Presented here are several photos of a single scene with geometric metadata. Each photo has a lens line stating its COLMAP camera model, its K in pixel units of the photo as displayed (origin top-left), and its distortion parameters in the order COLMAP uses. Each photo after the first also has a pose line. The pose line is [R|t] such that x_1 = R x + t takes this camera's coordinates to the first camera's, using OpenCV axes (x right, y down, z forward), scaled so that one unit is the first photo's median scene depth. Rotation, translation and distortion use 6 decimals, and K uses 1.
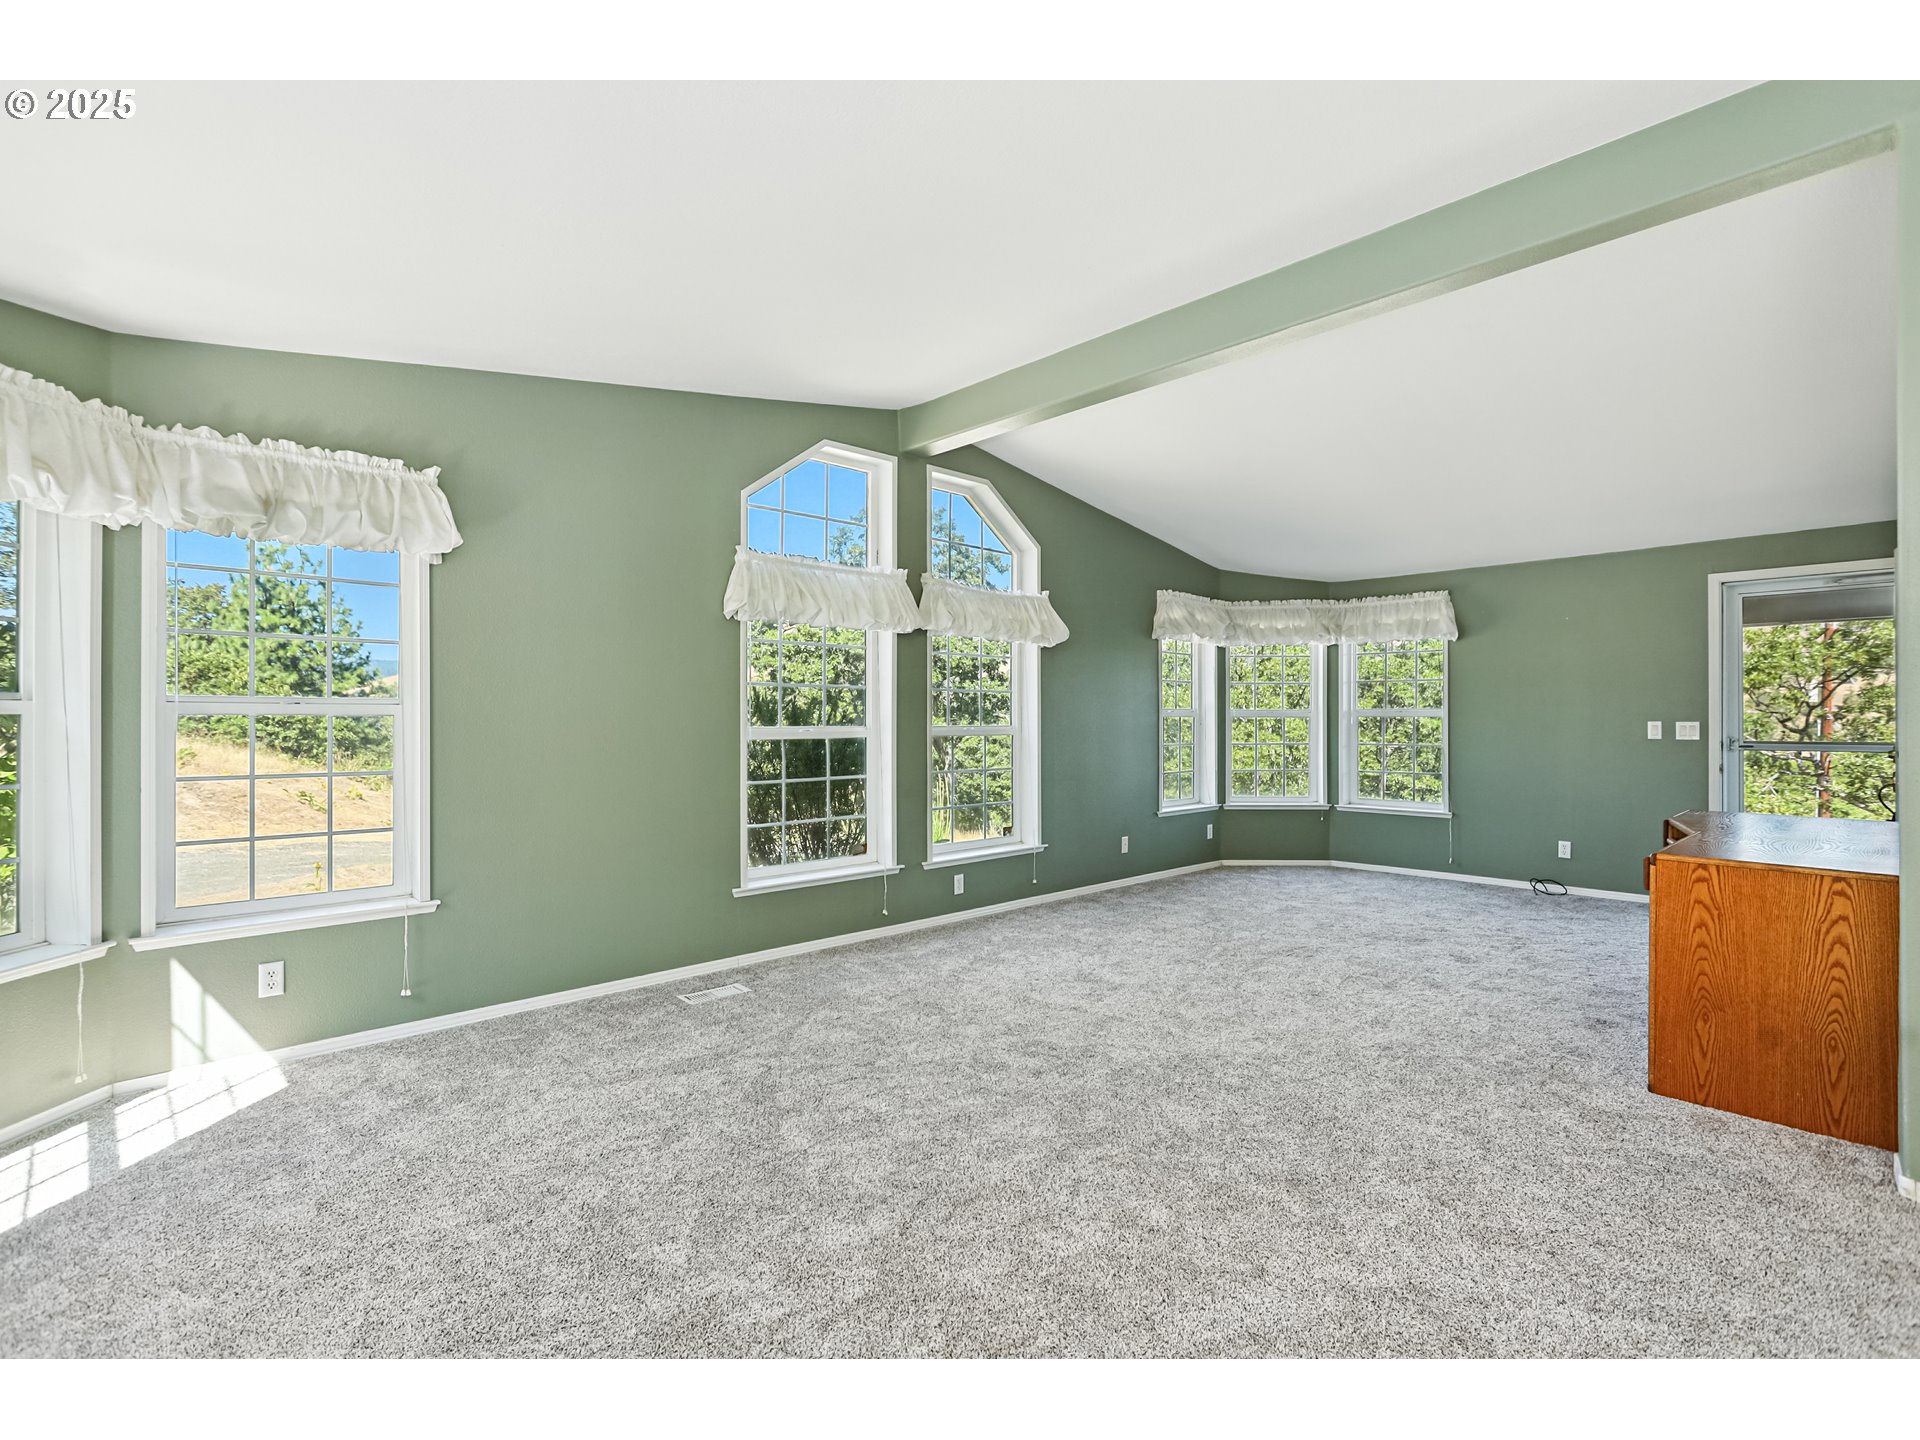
lens RADIAL K [[924.5, 0, 960.0], [0, 924.5, 720.0], [0, 0, 1]] dist [0.001428, 0.000555]
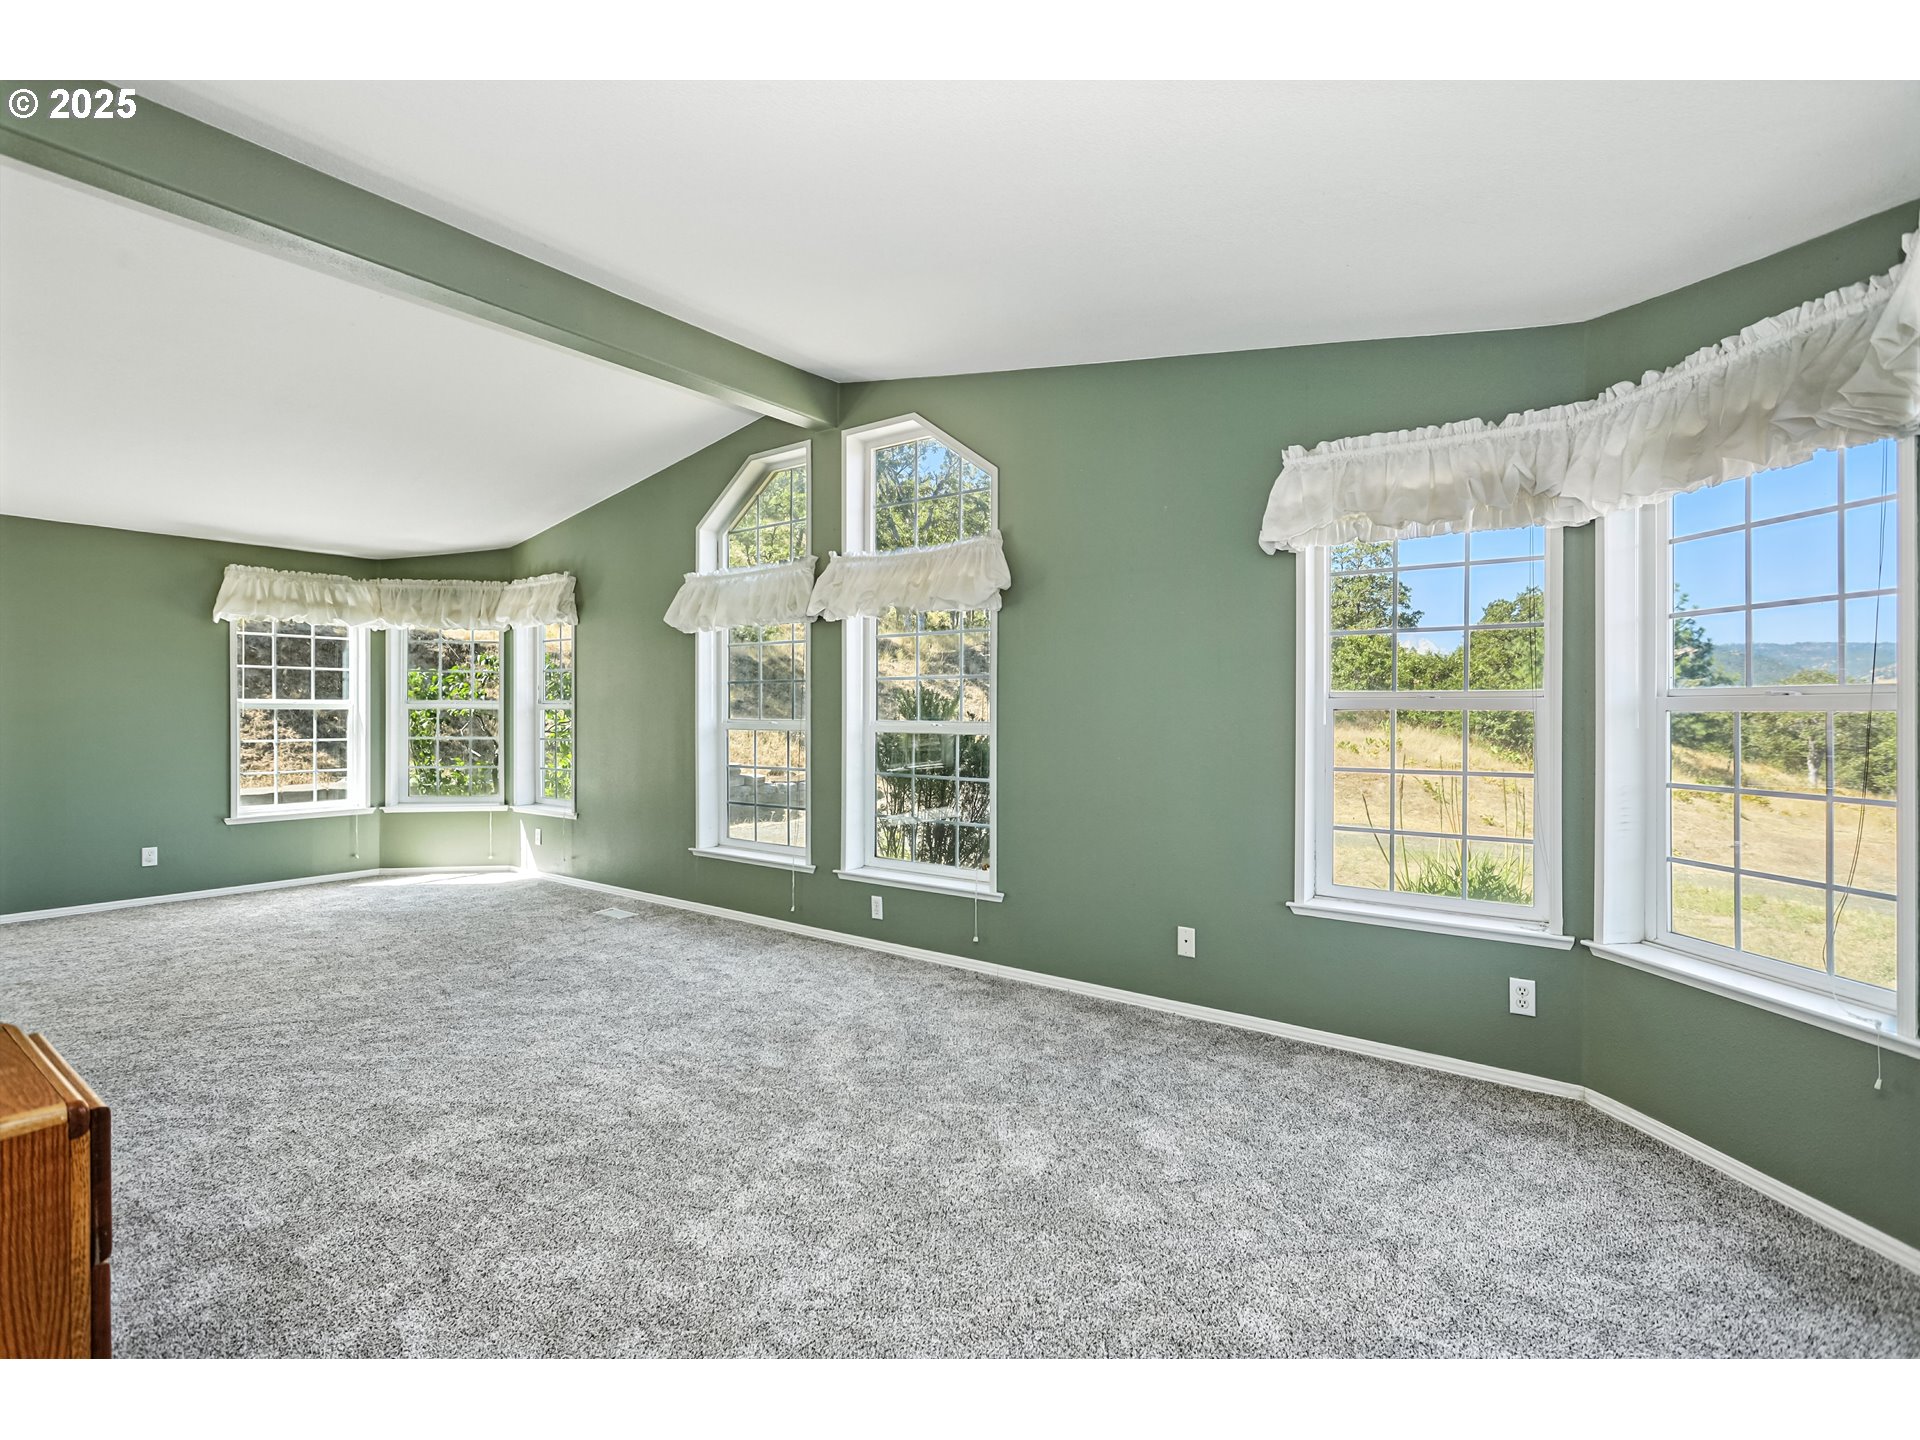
lens RADIAL K [[924.5, 0, 960.0], [0, 924.5, 720.0], [0, 0, 1]] dist [0.001428, 0.000555]
pose [[0.168628, 0.011510, -0.985612, 0.836591], [-0.006255, 0.999924, 0.010607, -0.002087], [0.985660, 0.004377, 0.168688, 0.931710]]
